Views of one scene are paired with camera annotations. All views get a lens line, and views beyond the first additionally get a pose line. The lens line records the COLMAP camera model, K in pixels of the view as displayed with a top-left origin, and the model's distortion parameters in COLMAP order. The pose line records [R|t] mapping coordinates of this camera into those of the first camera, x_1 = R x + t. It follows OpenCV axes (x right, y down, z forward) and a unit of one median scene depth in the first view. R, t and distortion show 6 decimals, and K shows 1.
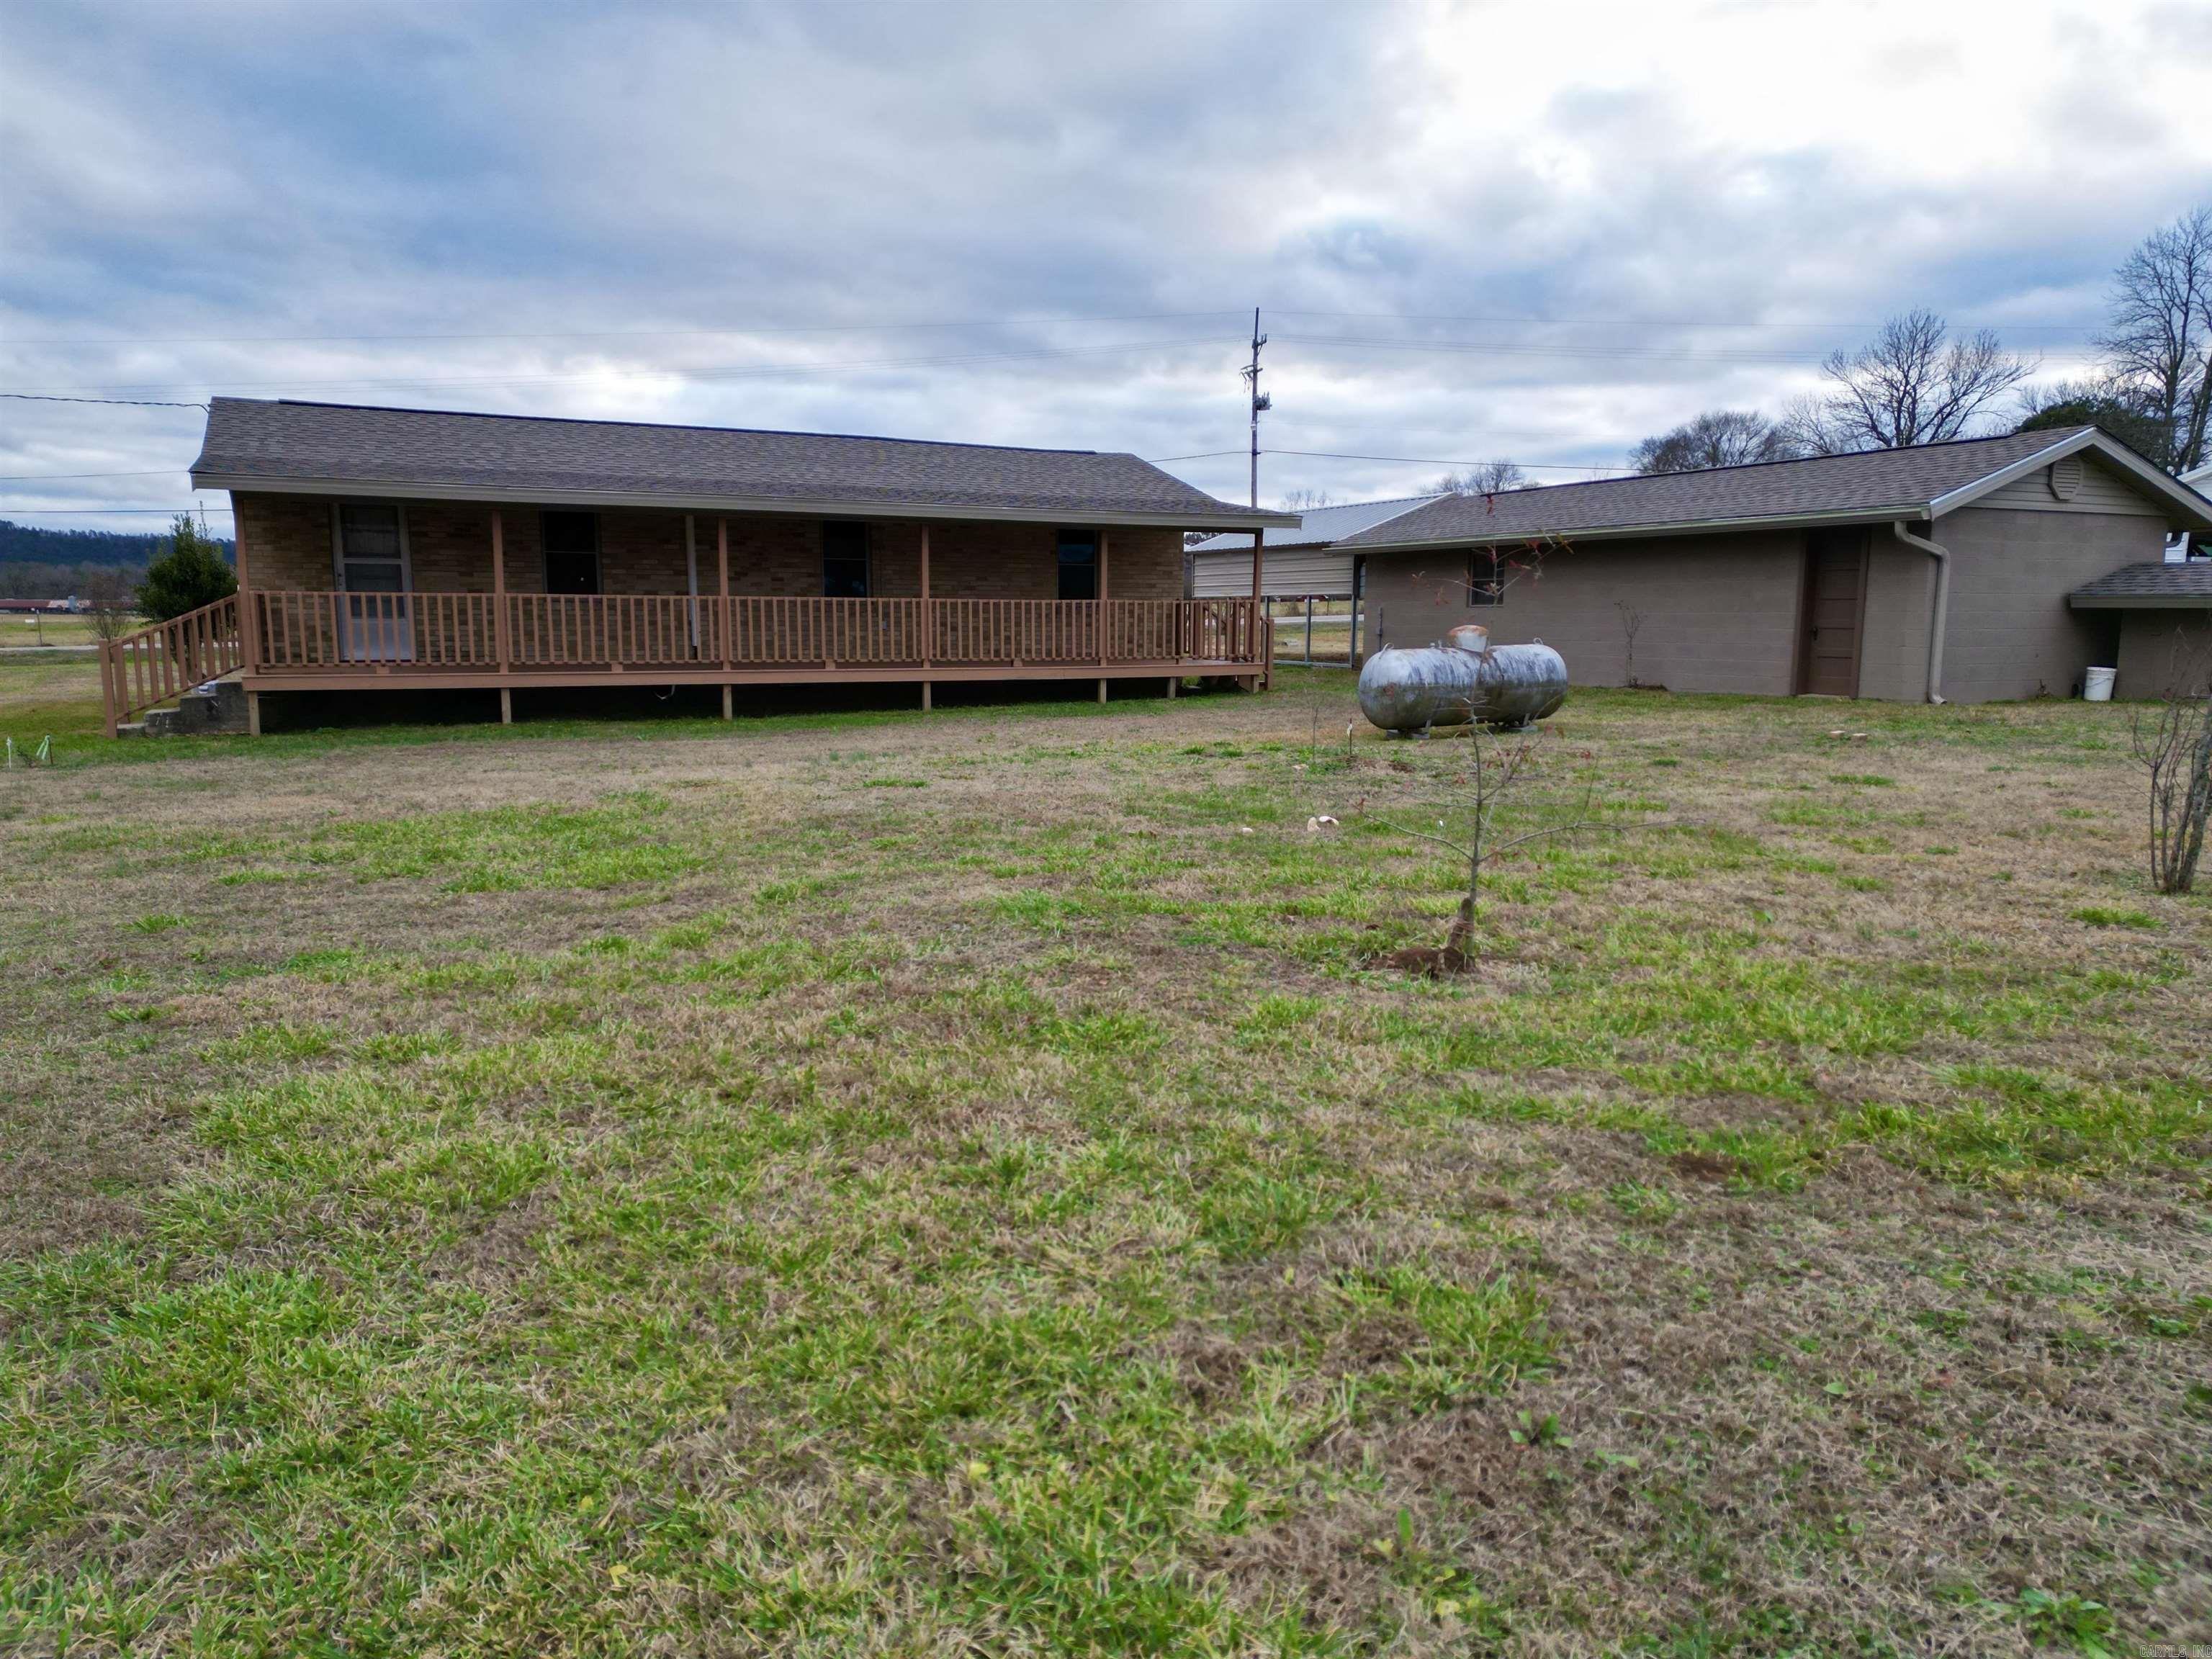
lens RADIAL K [[1537.6, 0, 1106.0], [0, 1537.6, 829.5], [0, 0, 1]] dist [0.108660, -0.105404]
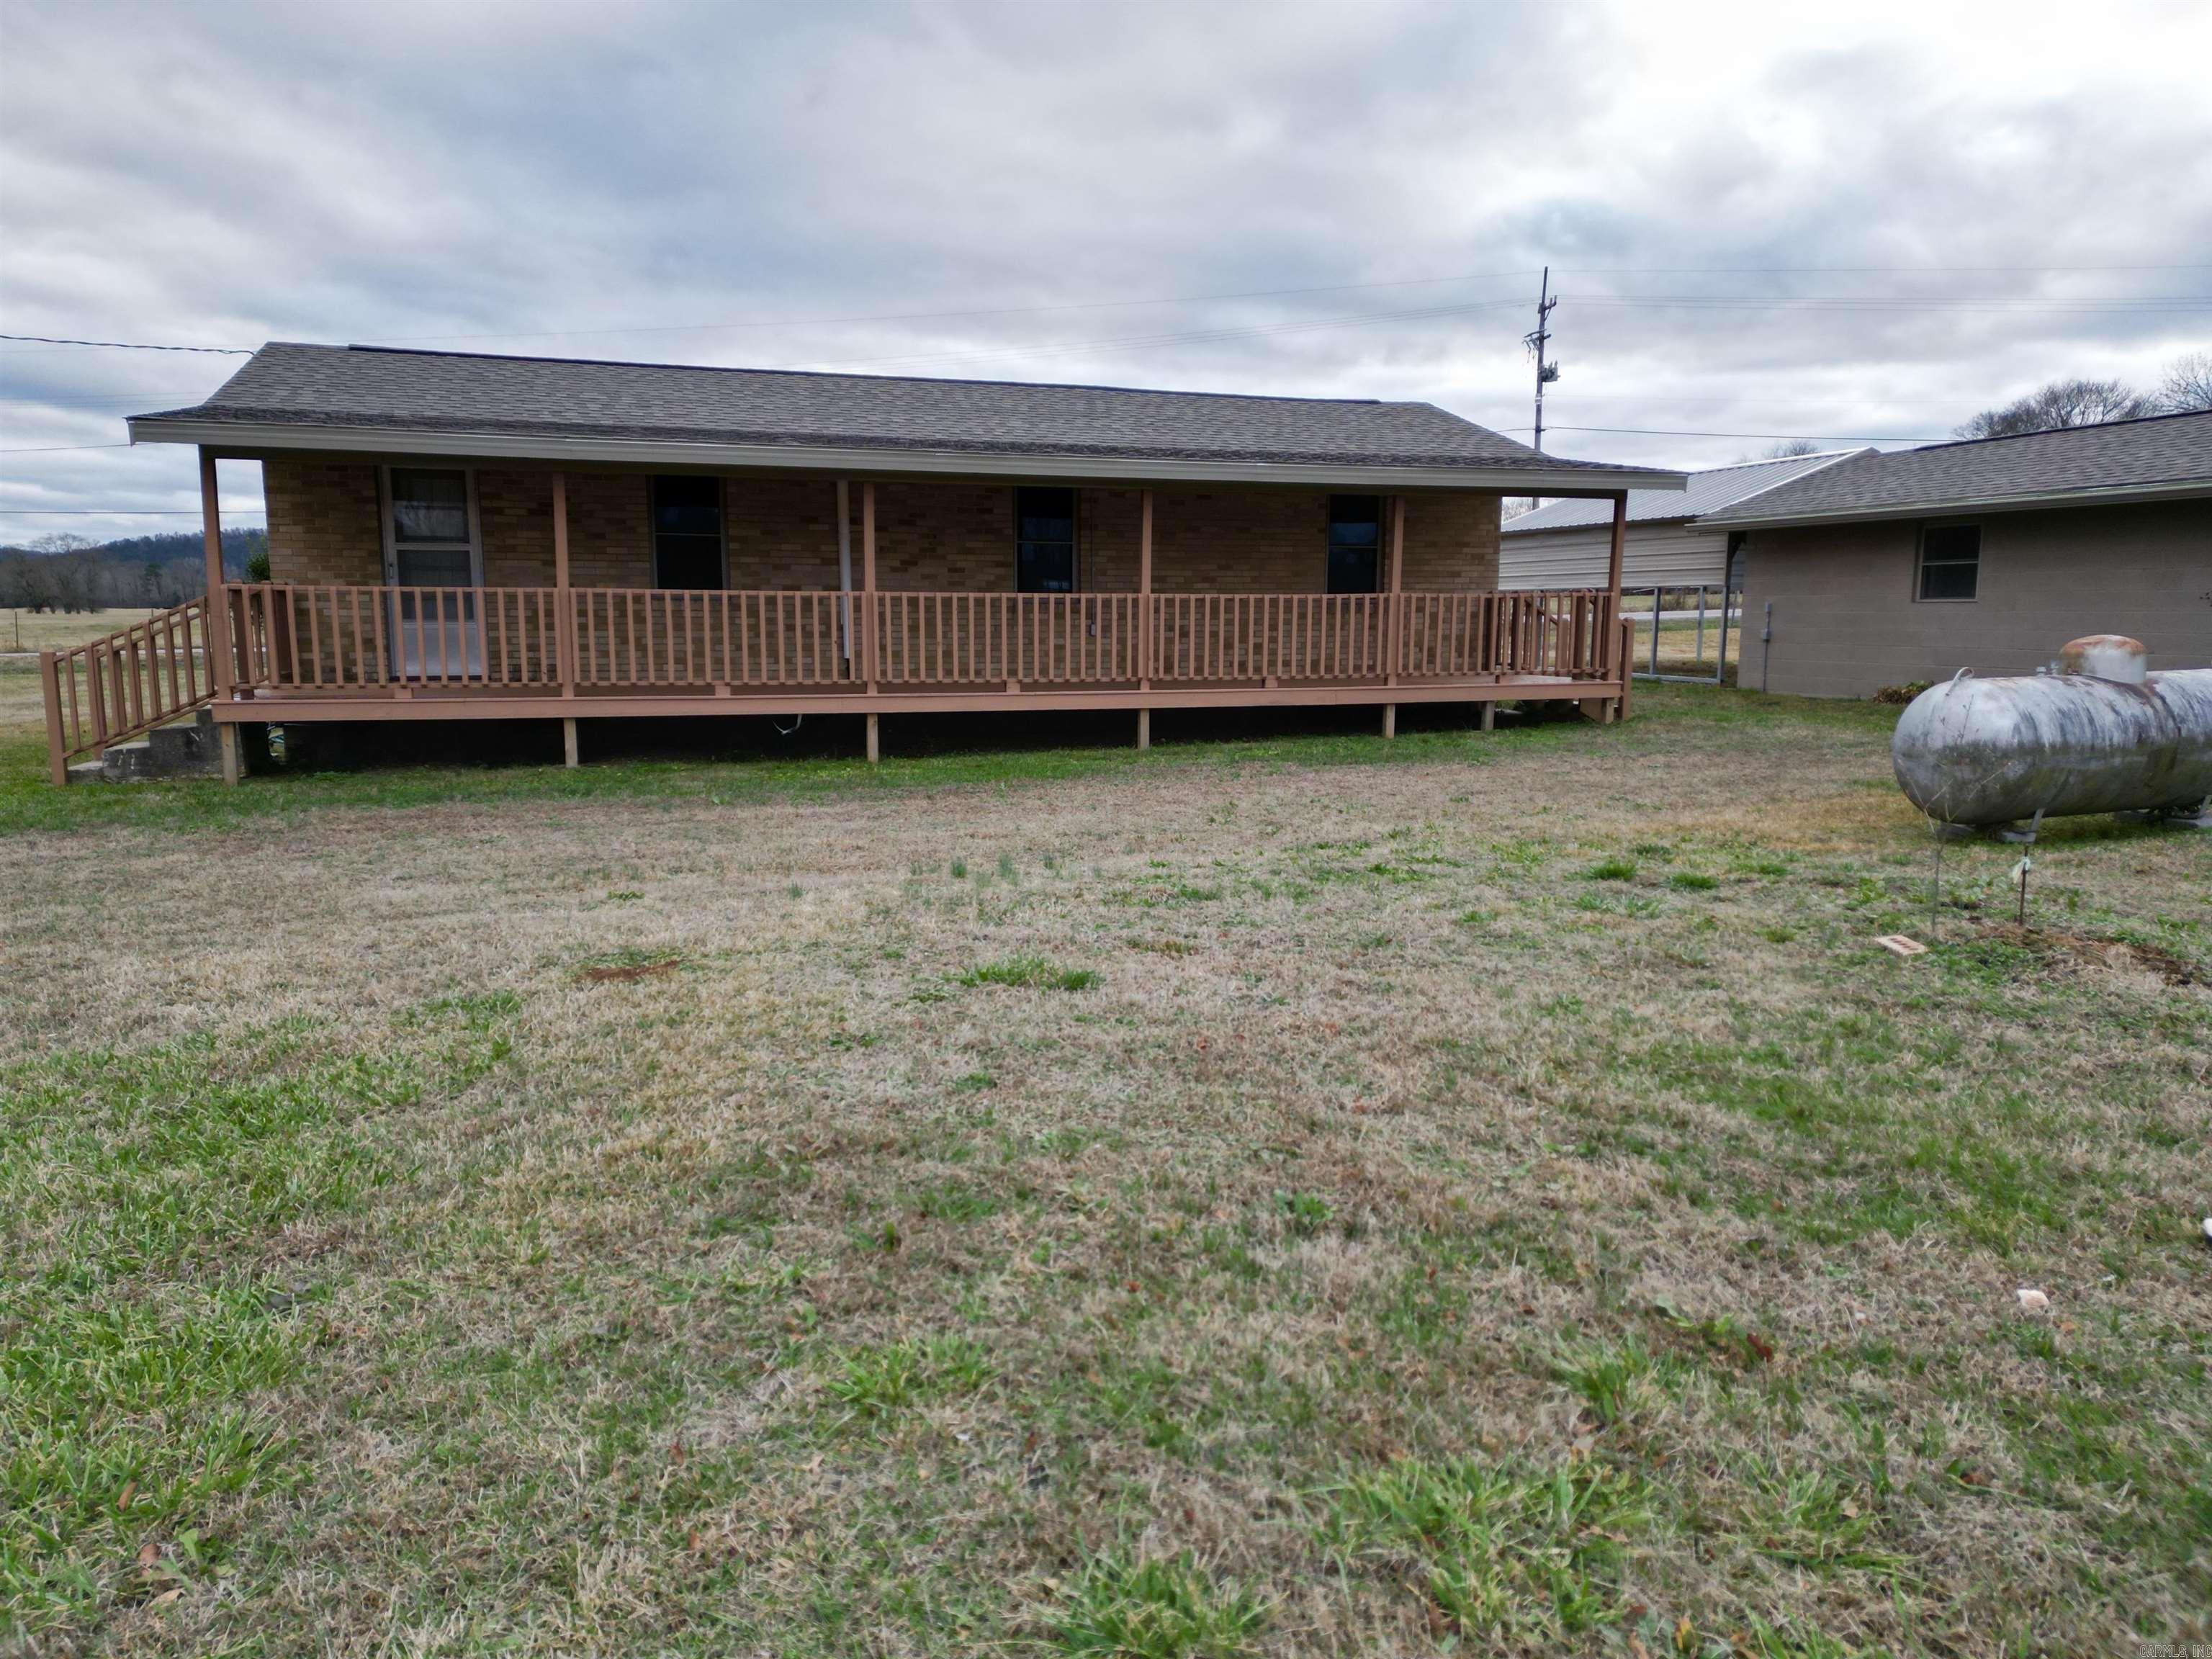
lens RADIAL K [[1553.6, 0, 1106.0], [0, 1553.6, 829.5], [0, 0, 1]] dist [0.137295, -0.154600]
pose [[0.987781, 0.021920, -0.154298, -0.019918], [-0.021894, 0.999759, 0.001872, -0.039330], [0.154301, 0.001529, 0.988023, 0.269403]]
